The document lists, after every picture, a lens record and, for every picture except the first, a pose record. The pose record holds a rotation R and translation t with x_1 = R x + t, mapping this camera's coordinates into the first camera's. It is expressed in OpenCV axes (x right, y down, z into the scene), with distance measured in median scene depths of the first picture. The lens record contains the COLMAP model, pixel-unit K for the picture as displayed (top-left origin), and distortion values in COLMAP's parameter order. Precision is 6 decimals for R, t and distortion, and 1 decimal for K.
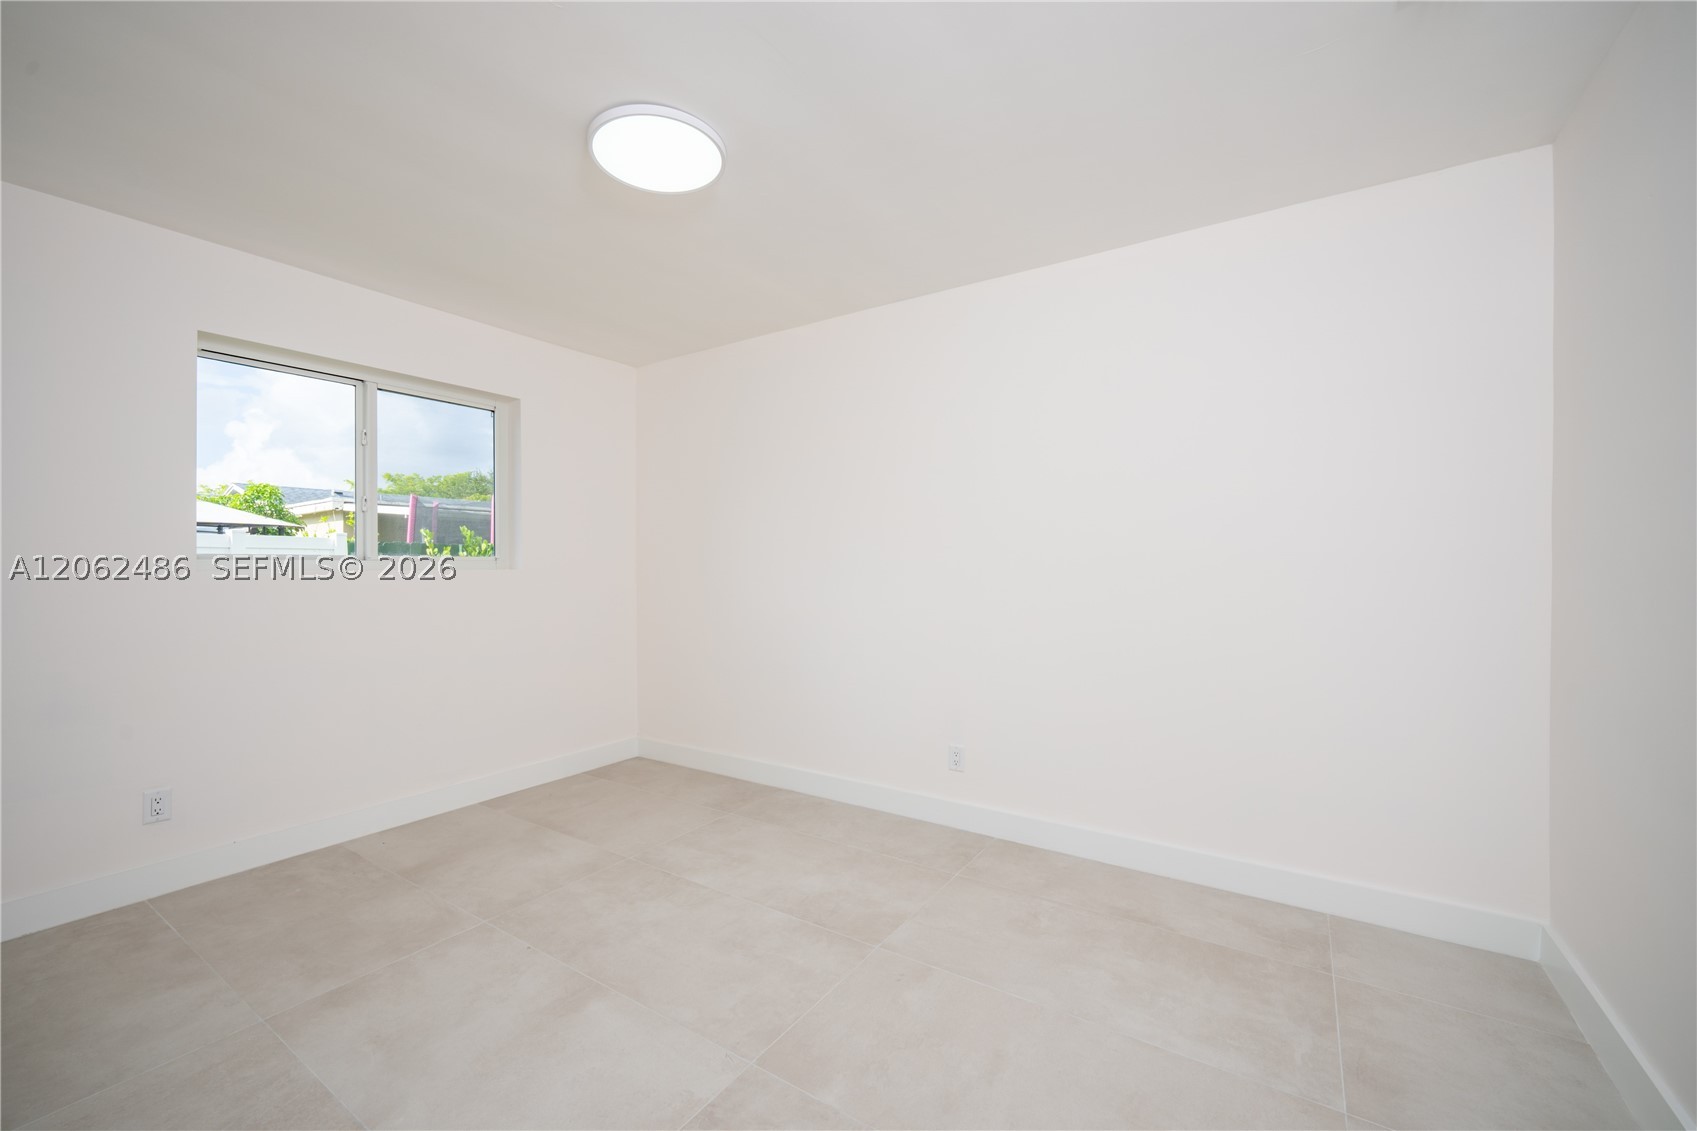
lens RADIAL K [[684.1, 0, 840.6], [0, 684.1, 570.8], [0, 0, 1]] dist [0.003449, -0.000345]
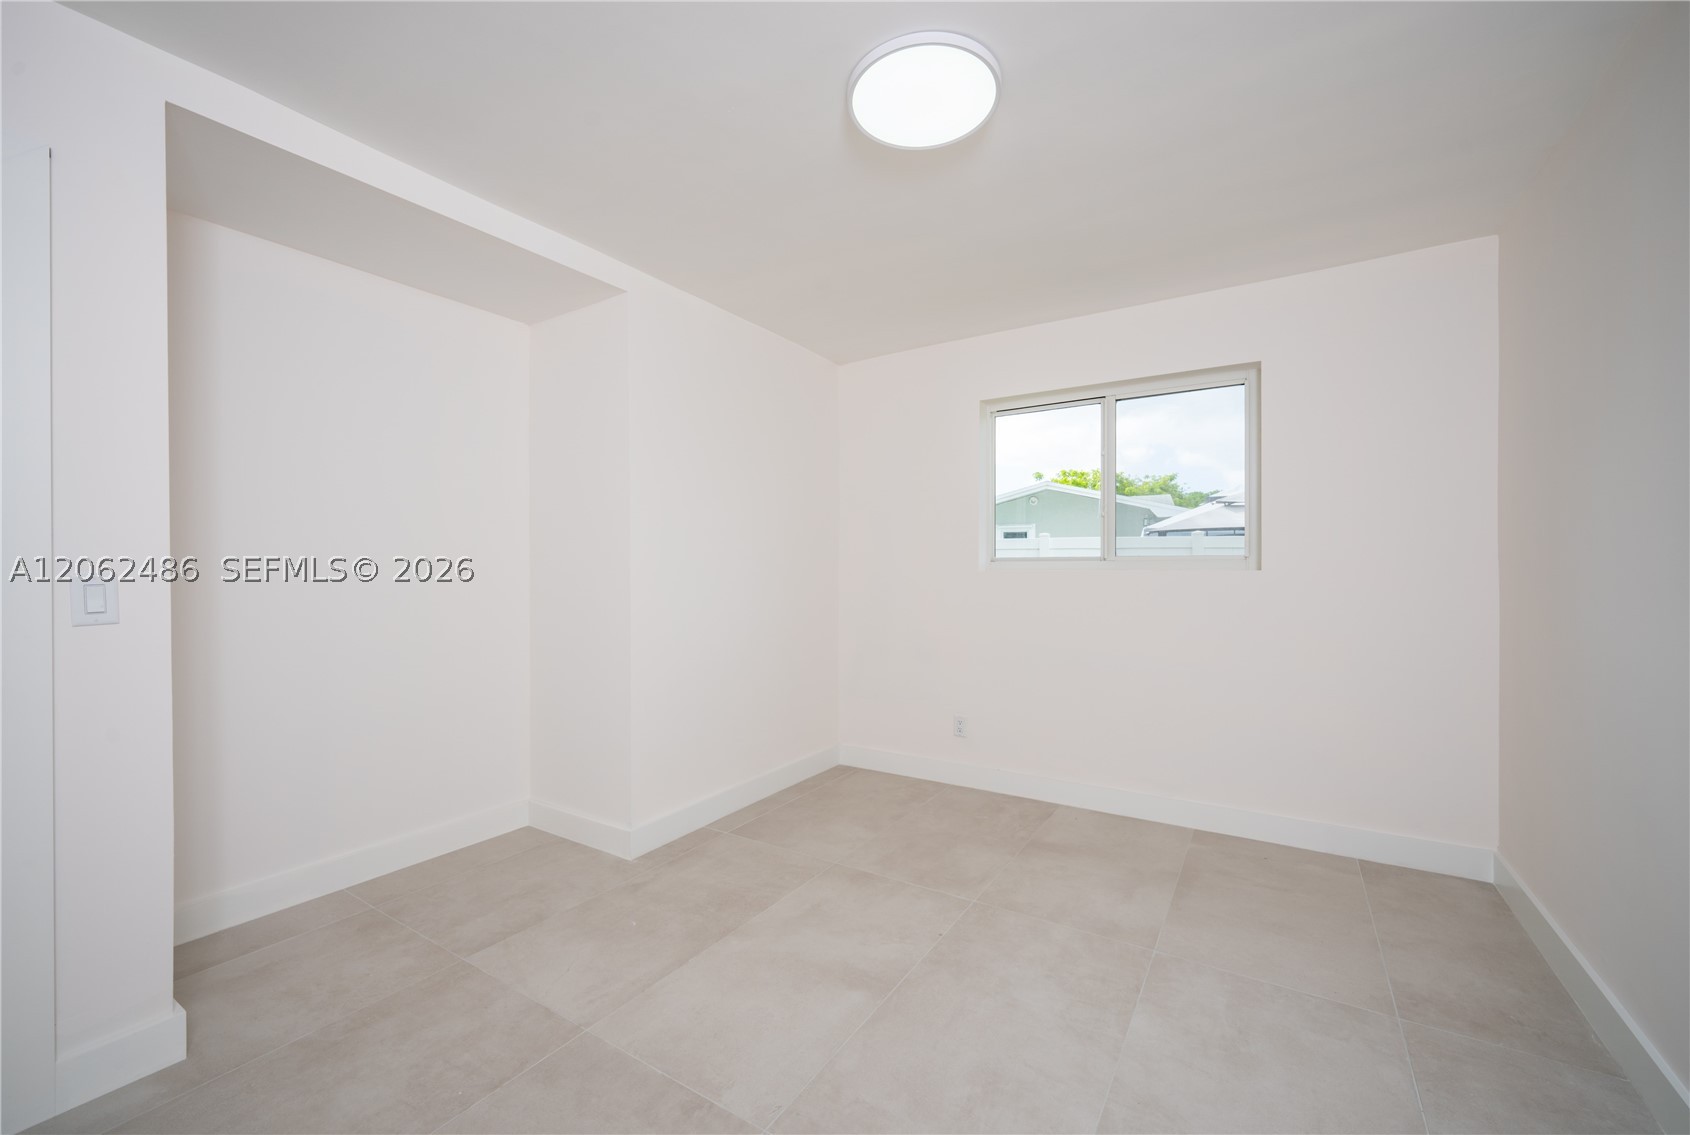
lens RADIAL K [[681.3, 0, 838.0], [0, 681.3, 565.8], [0, 0, 1]] dist [0.003449, -0.000345]
pose [[0.012281, -0.001593, -0.999923, 0.414154], [-0.005133, 0.999985, -0.001656, -0.002513], [0.999911, 0.005152, 0.012273, 0.598489]]
